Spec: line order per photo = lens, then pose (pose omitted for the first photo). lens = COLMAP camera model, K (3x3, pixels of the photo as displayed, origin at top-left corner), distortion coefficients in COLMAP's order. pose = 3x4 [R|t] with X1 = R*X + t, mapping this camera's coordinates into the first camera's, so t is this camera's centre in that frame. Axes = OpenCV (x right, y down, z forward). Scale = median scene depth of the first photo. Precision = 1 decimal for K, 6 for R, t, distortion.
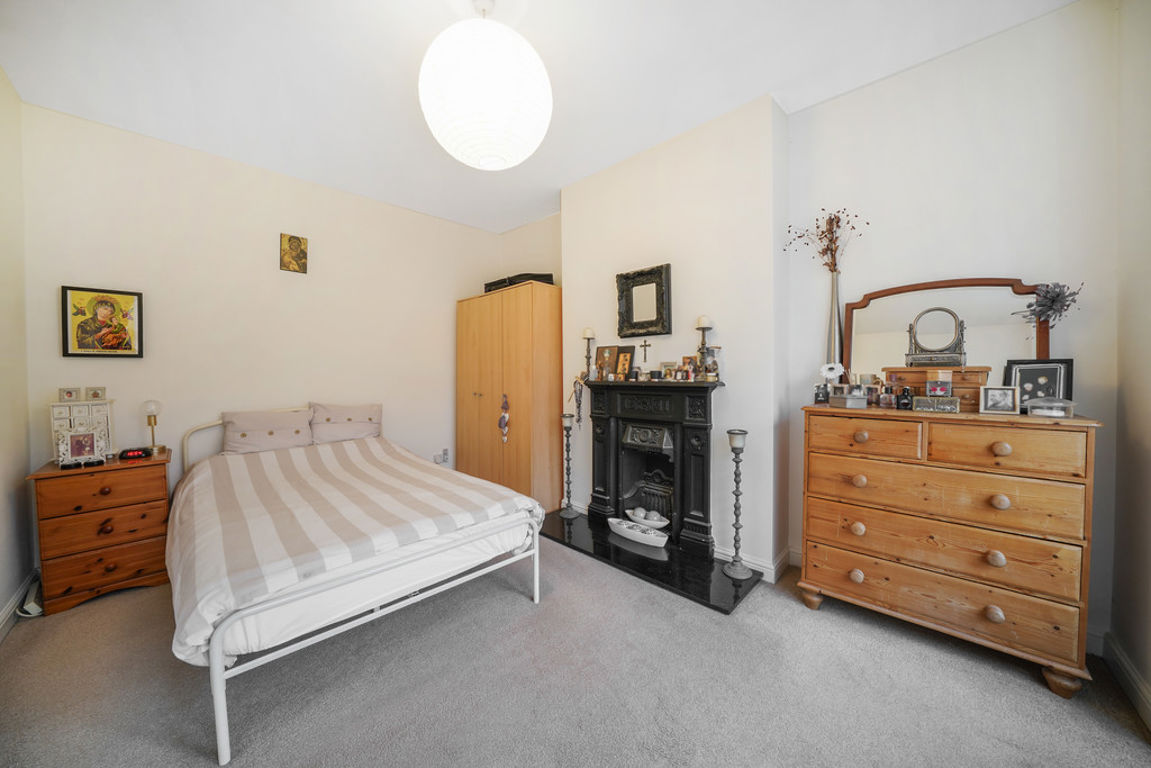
lens RADIAL K [[395.1, 0, 575.5], [0, 395.1, 384.0], [0, 0, 1]] dist [-0.020916, -0.000009]
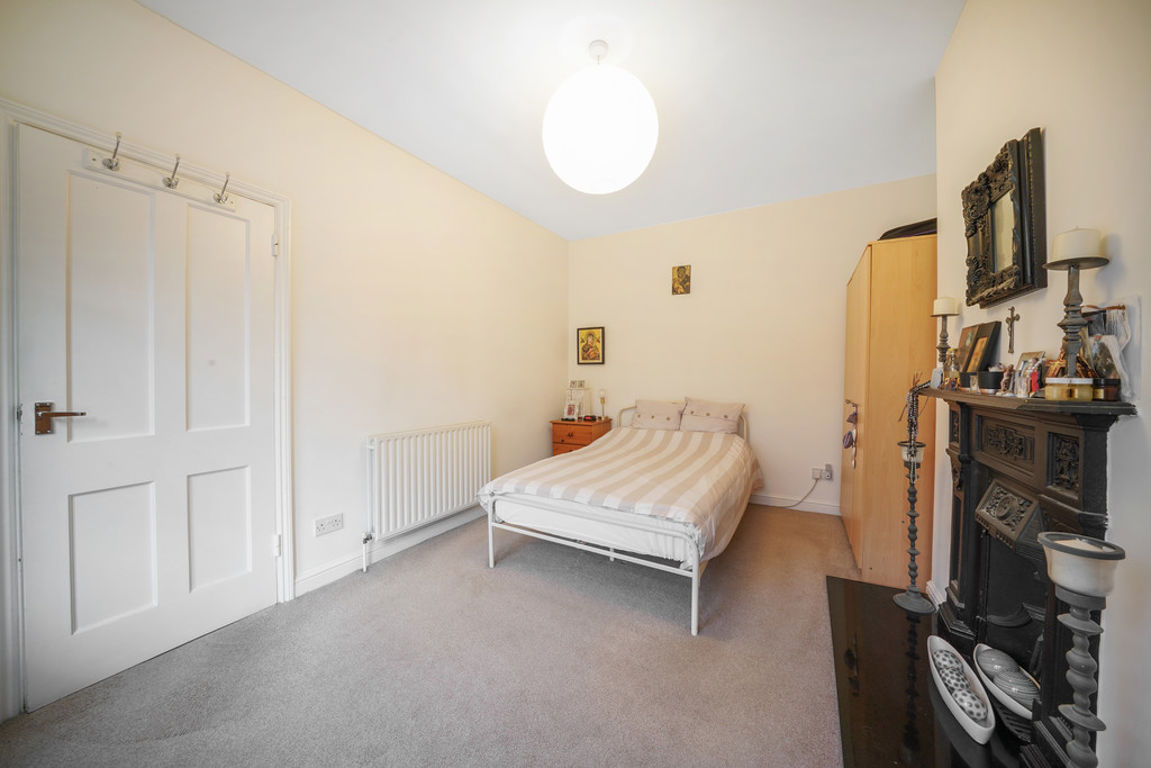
lens RADIAL K [[396.5, 0, 569.9], [0, 396.5, 381.2], [0, 0, 1]] dist [0.000329, -0.000032]
pose [[0.257756, 0.022389, -0.965951, 0.565775], [-0.028716, 0.999467, 0.015503, -0.015611], [0.965783, 0.023743, 0.258262, 0.404247]]
